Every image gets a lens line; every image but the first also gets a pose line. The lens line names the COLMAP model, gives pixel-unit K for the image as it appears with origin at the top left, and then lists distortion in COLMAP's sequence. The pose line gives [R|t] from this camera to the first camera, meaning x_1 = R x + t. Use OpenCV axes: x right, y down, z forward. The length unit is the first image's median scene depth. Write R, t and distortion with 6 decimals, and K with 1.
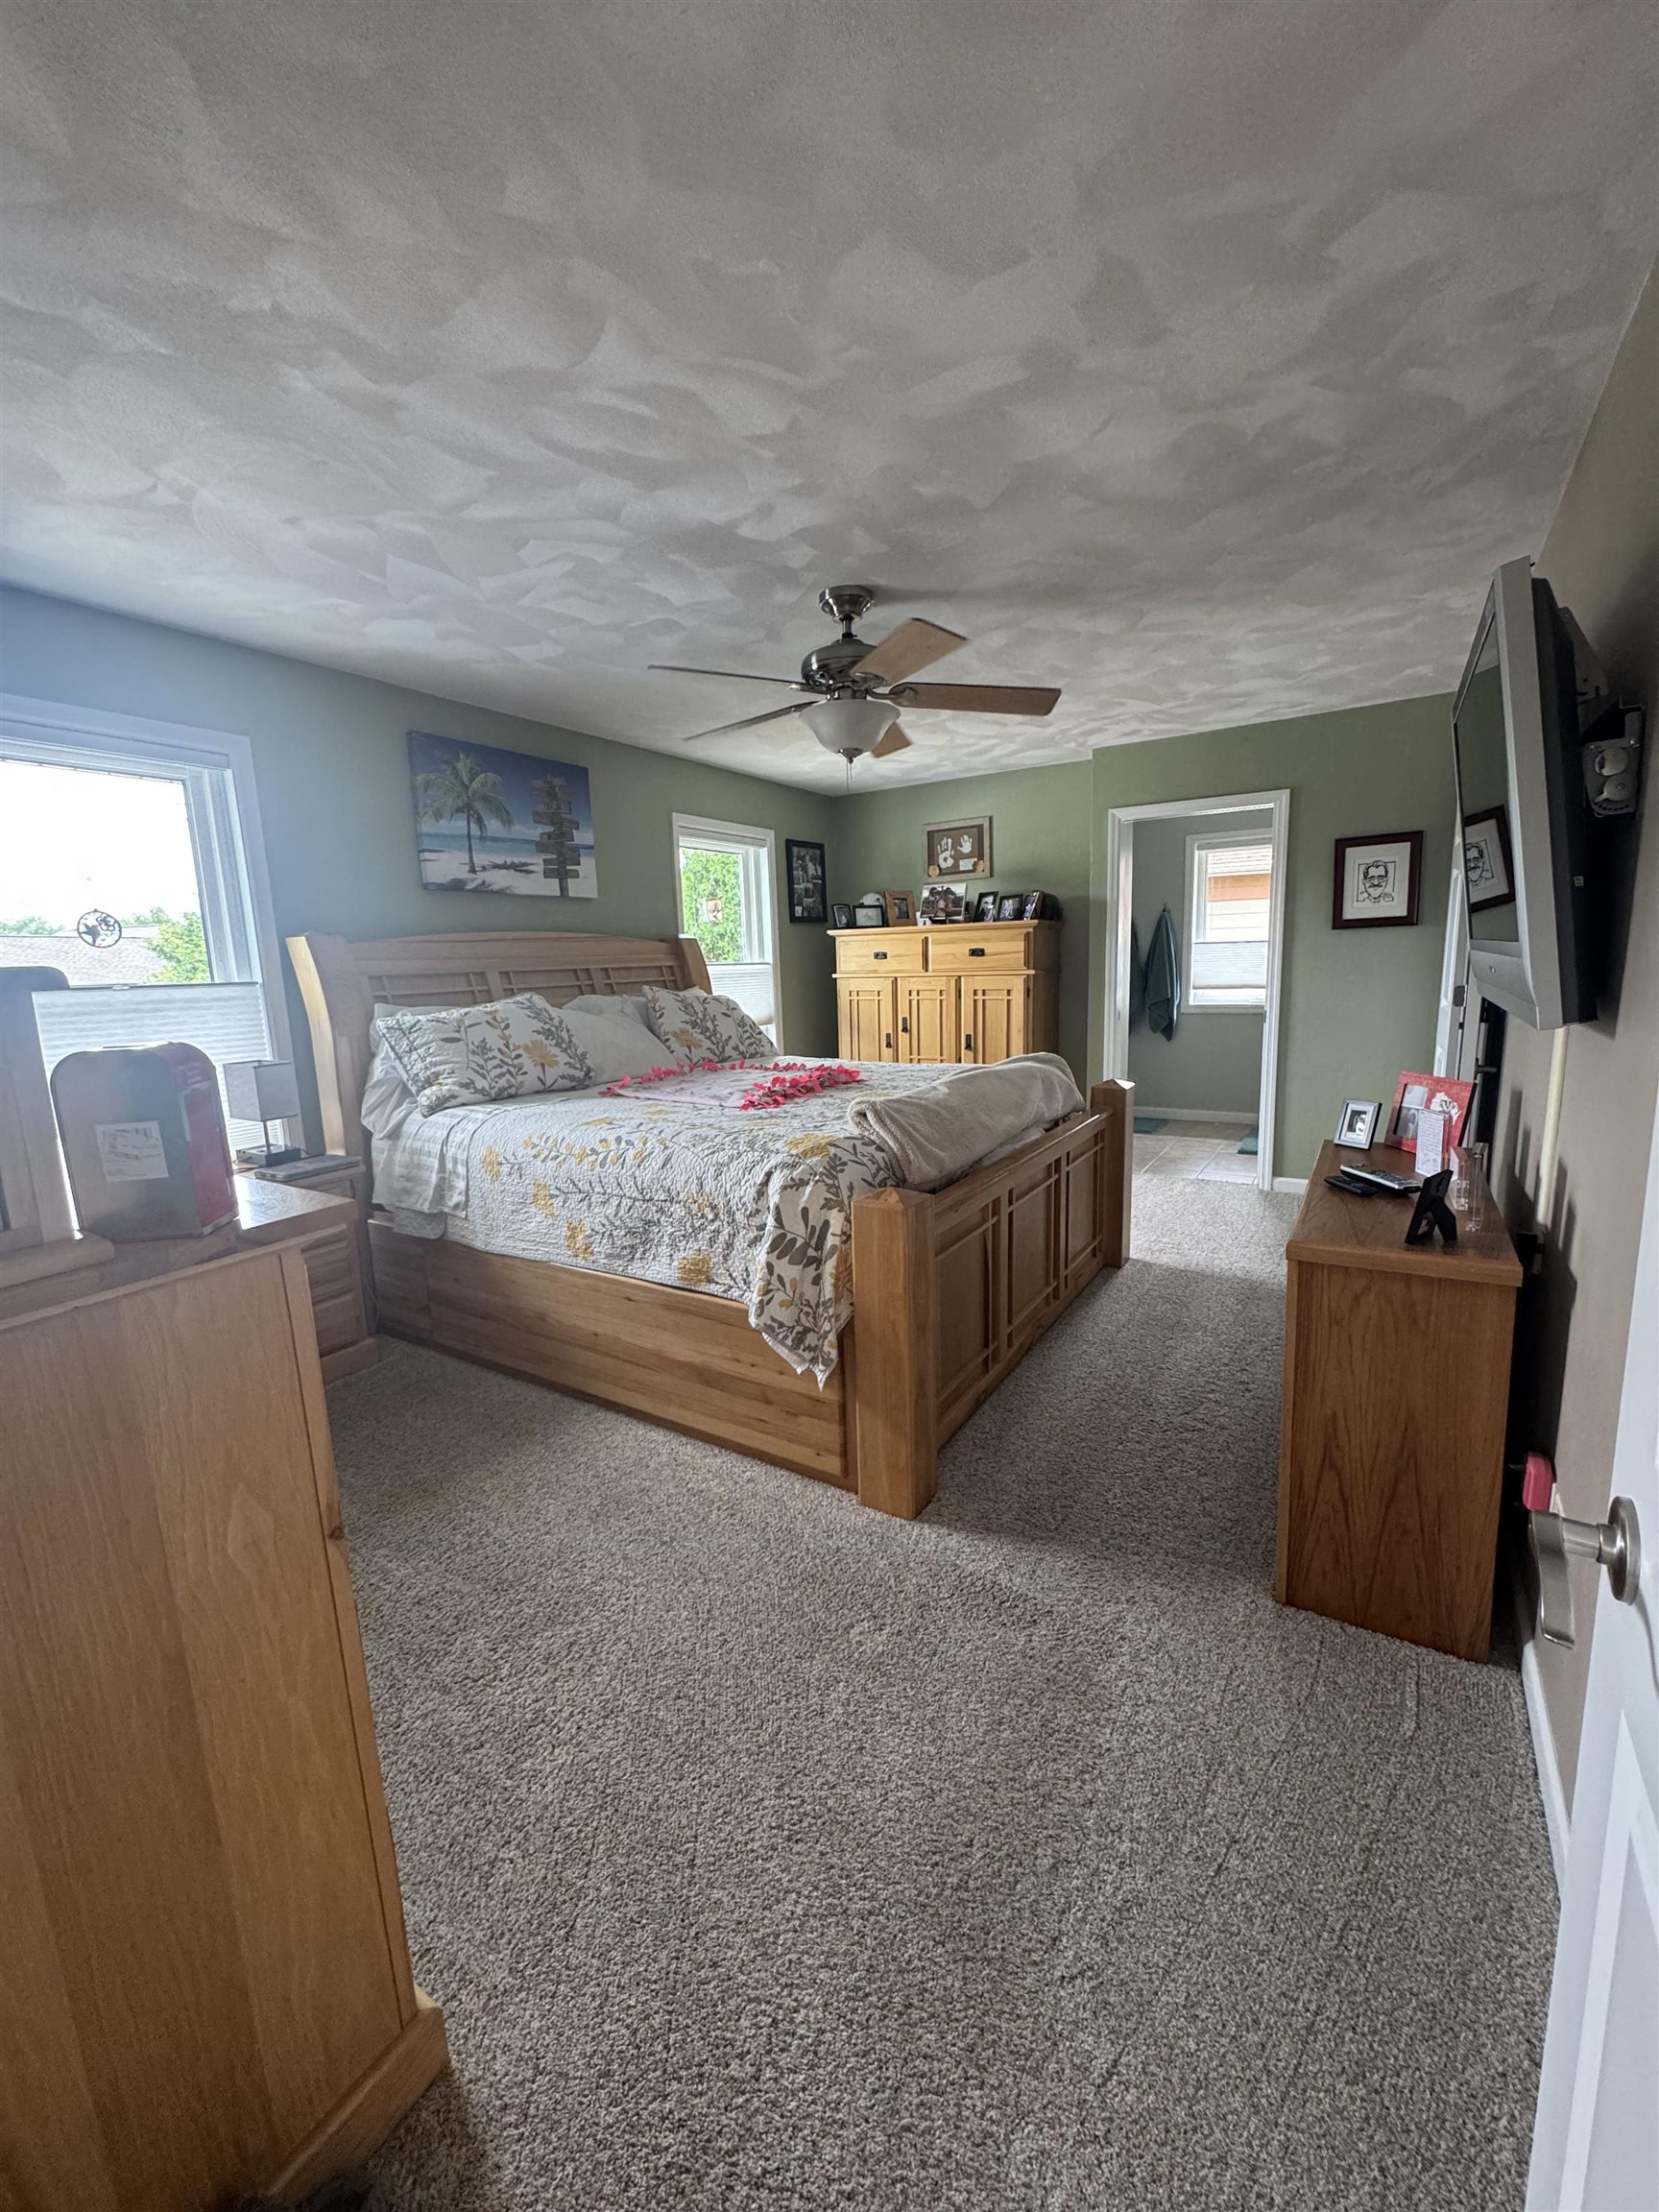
lens RADIAL K [[888.4, 0, 828.9], [0, 888.4, 1112.1], [0, 0, 1]] dist [0.000035, -0.000007]
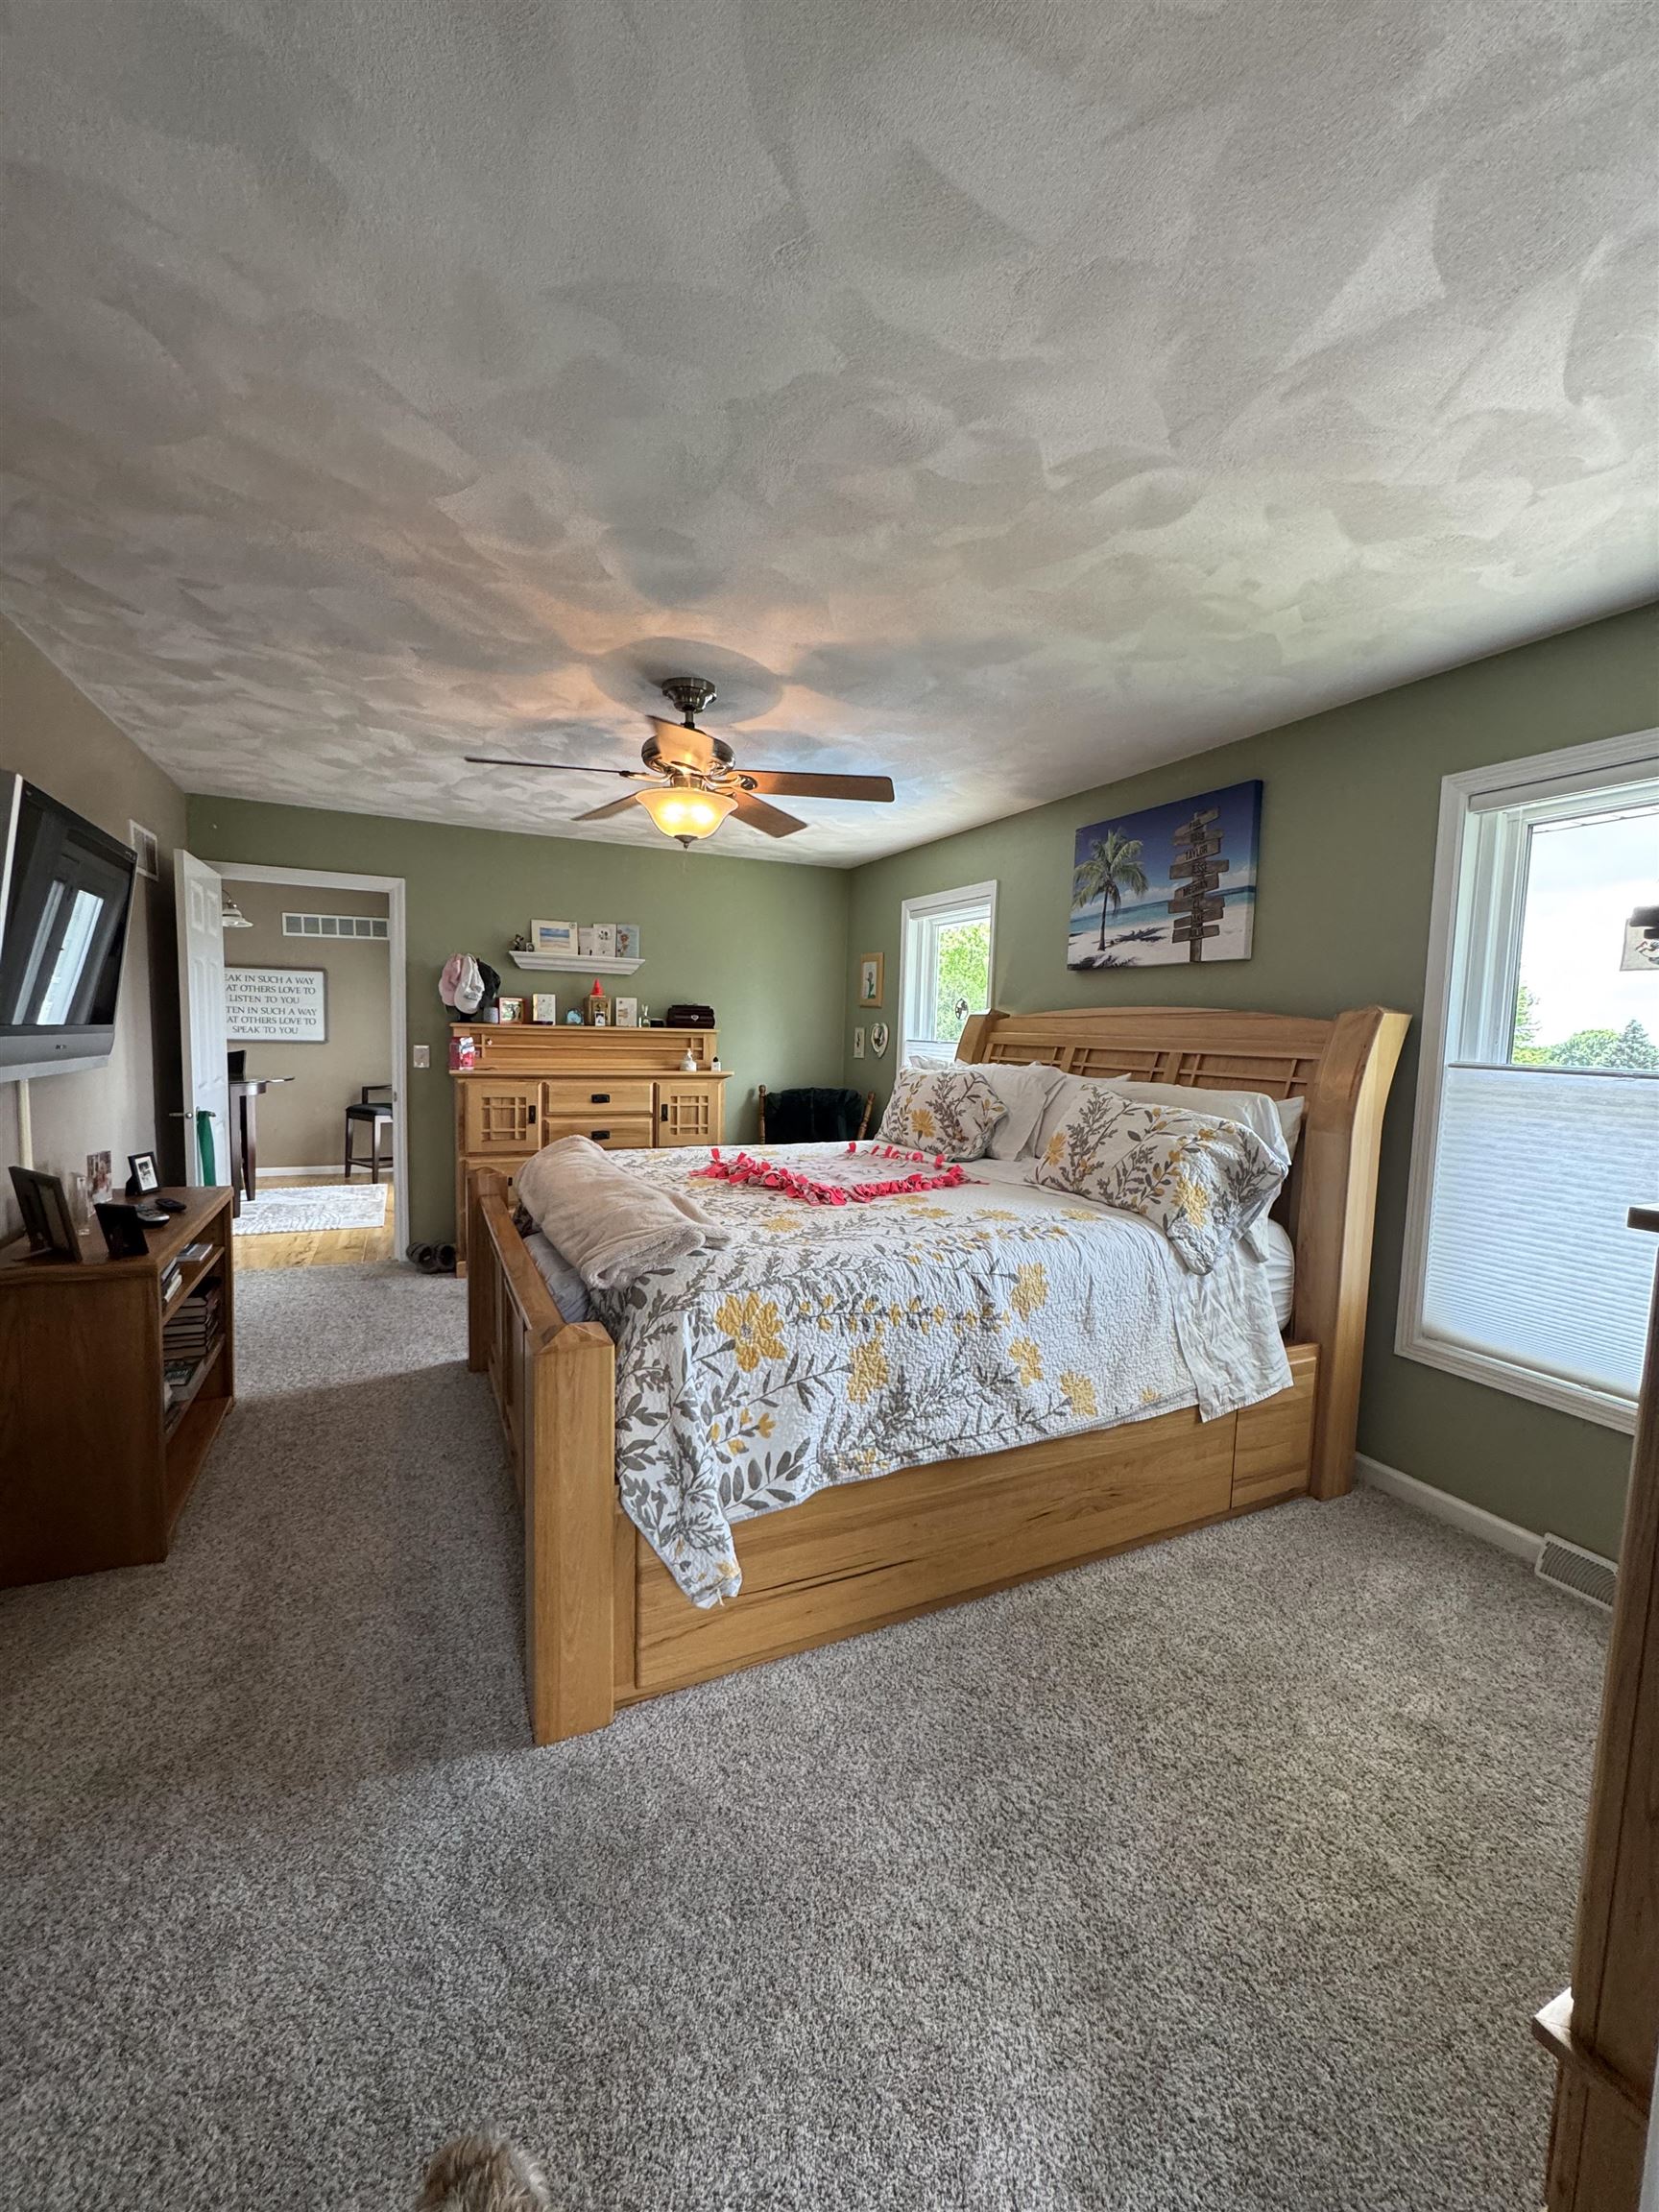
lens RADIAL K [[888.4, 0, 831.7], [0, 888.4, 1100.7], [0, 0, 1]] dist [0.000035, -0.000007]
pose [[-0.542703, 0.094718, -0.834567, 0.580805], [-0.145143, 0.968097, 0.204257, -0.252860], [0.827289, 0.231982, -0.511642, 1.239142]]
